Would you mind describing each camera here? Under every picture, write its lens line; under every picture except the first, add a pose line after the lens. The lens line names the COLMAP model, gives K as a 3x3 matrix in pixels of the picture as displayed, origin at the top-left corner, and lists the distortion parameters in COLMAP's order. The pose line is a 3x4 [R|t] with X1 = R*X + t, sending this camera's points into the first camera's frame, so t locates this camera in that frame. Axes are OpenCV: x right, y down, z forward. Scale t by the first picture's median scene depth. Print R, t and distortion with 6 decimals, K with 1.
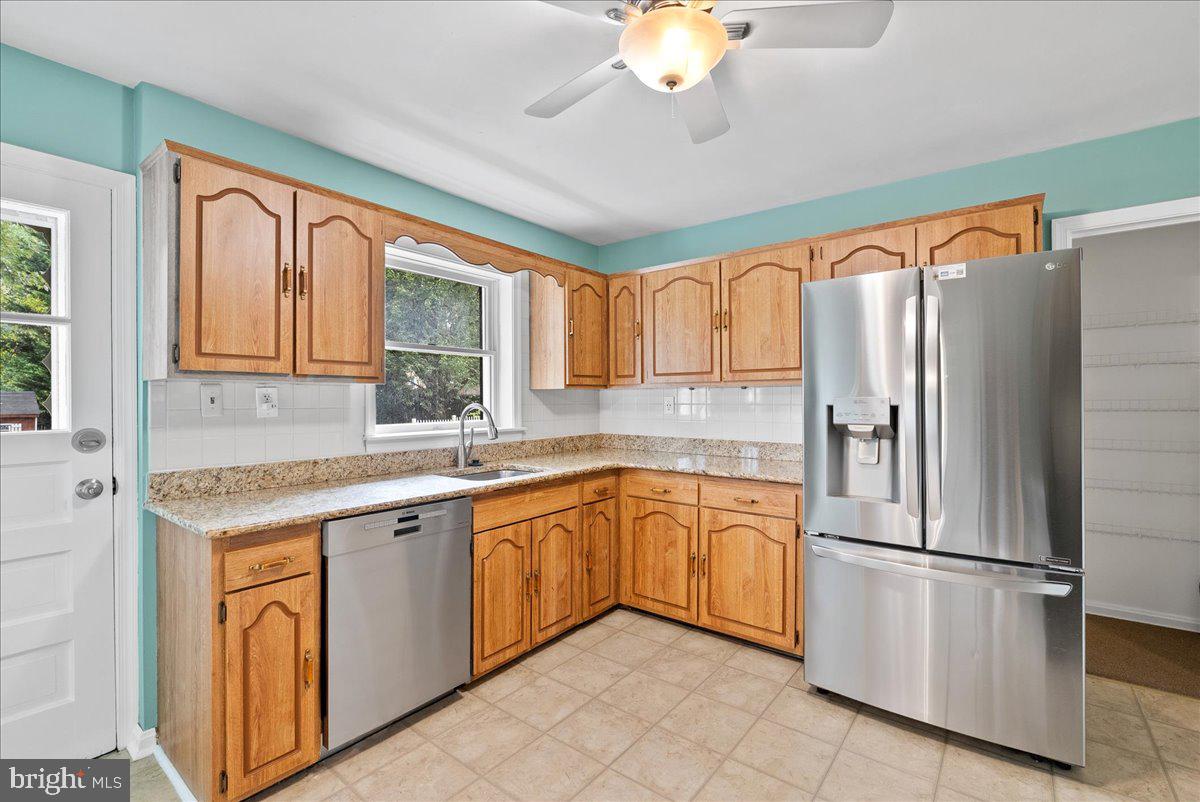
lens RADIAL K [[535.0, 0, 593.6], [0, 535.0, 396.9], [0, 0, 1]] dist [-0.014628, 0.000320]
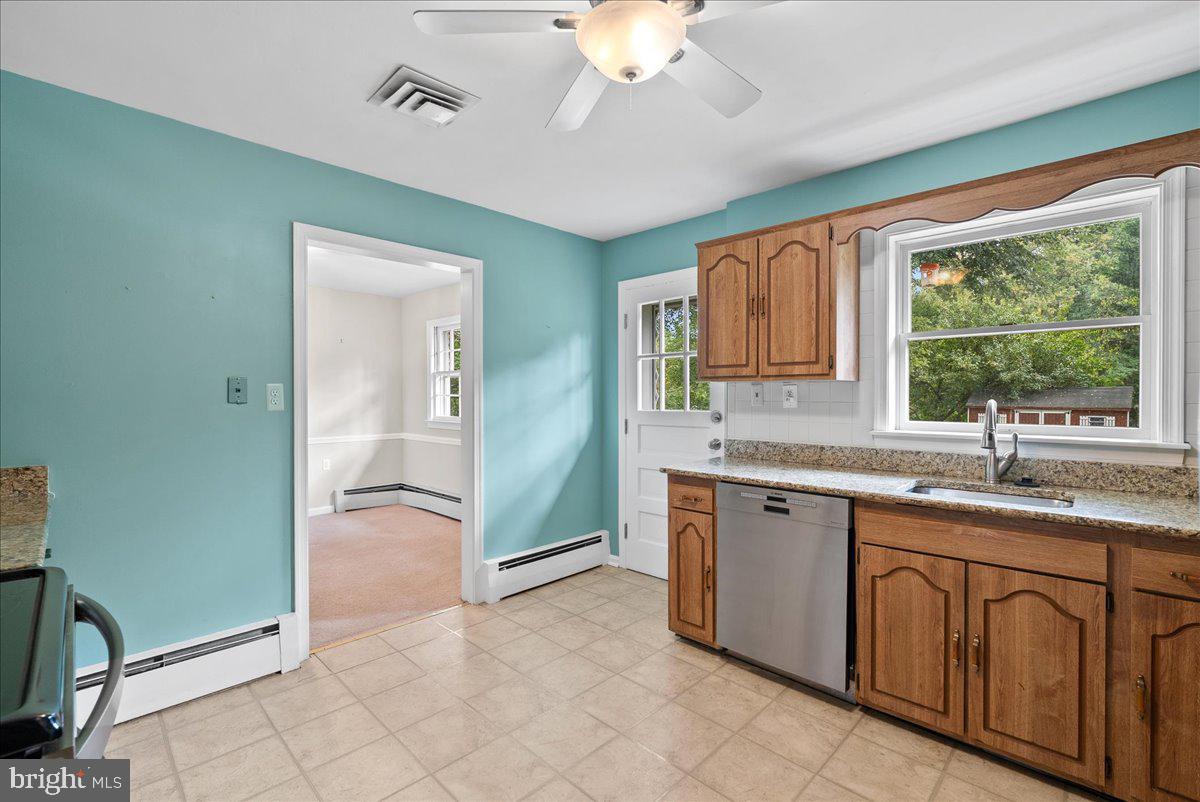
lens RADIAL K [[535.0, 0, 593.9], [0, 535.0, 398.6], [0, 0, 1]] dist [-0.014628, 0.000320]
pose [[-0.117879, 0.008845, -0.992989, 0.772755], [0.004636, 0.999954, 0.008357, 0.001983], [0.993017, -0.003618, -0.117915, 0.698479]]
